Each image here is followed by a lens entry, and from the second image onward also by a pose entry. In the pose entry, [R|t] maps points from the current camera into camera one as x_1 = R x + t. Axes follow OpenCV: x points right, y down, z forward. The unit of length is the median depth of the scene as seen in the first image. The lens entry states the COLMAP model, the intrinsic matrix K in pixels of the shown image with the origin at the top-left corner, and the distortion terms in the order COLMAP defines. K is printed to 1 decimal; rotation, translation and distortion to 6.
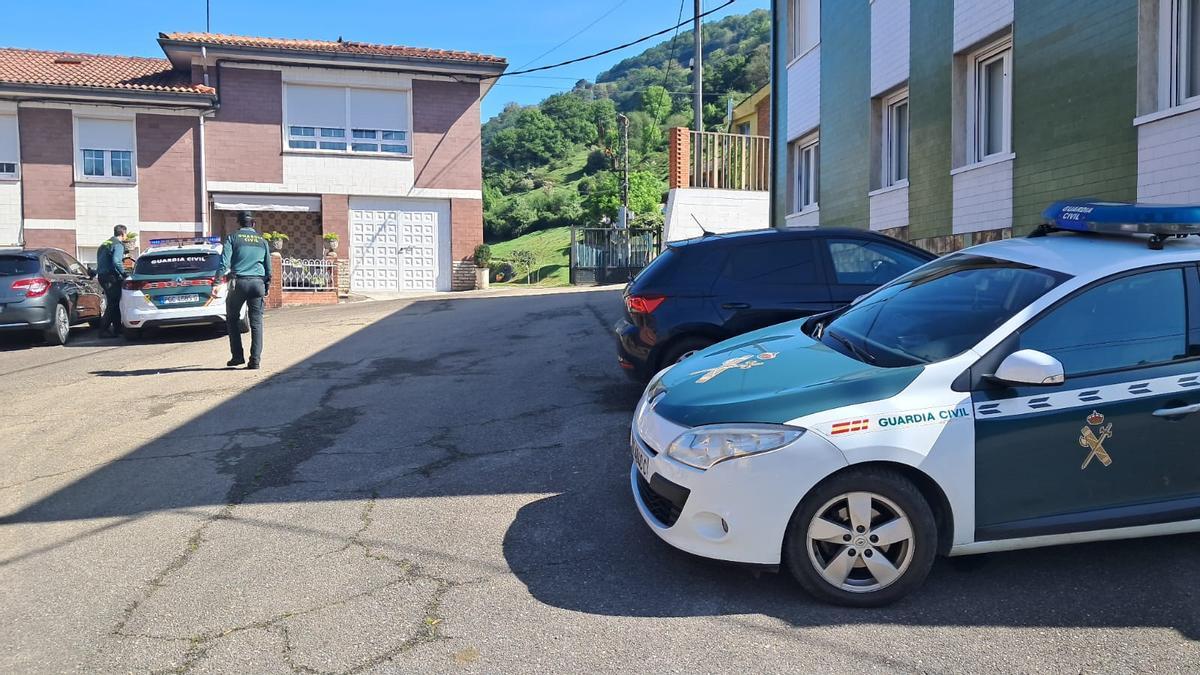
lens RADIAL K [[934.8, 0, 620.5], [0, 934.8, 355.0], [0, 0, 1]] dist [0.014491, -0.031453]
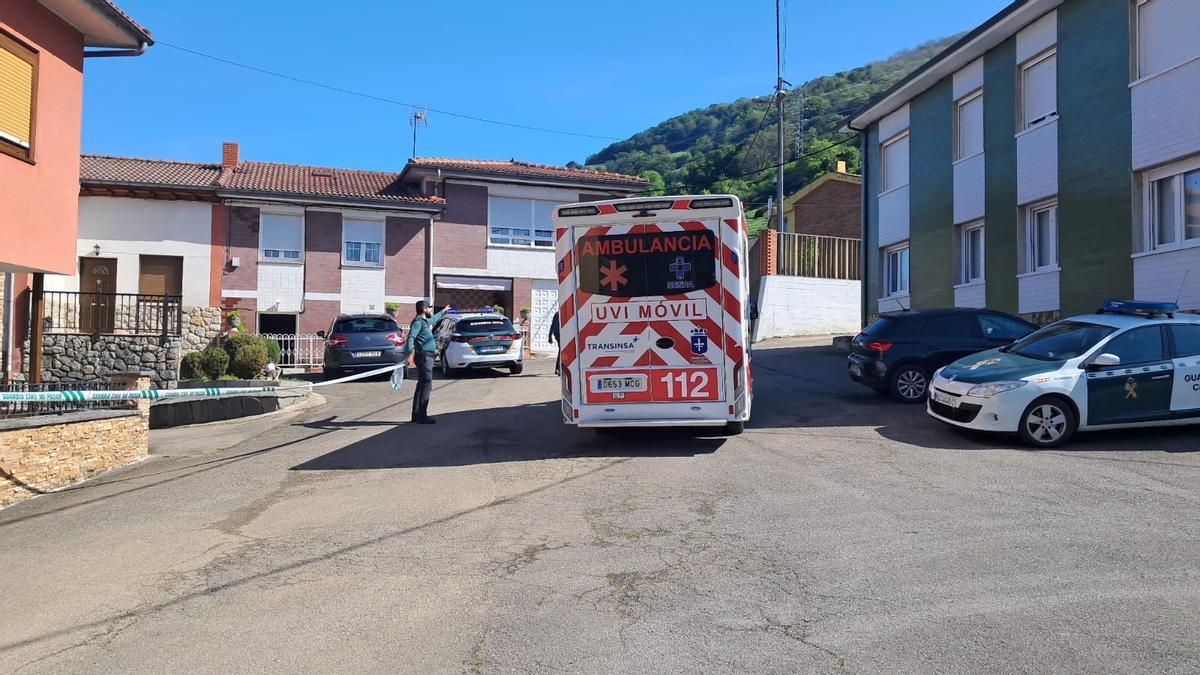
lens RADIAL K [[934.8, 0, 610.6], [0, 934.8, 354.7], [0, 0, 1]] dist [0.014491, -0.031453]
pose [[0.999820, 0.014323, 0.012435, -0.210745], [-0.013269, 0.996620, -0.081072, 0.047692], [-0.013554, 0.080892, 0.996631, -0.344619]]
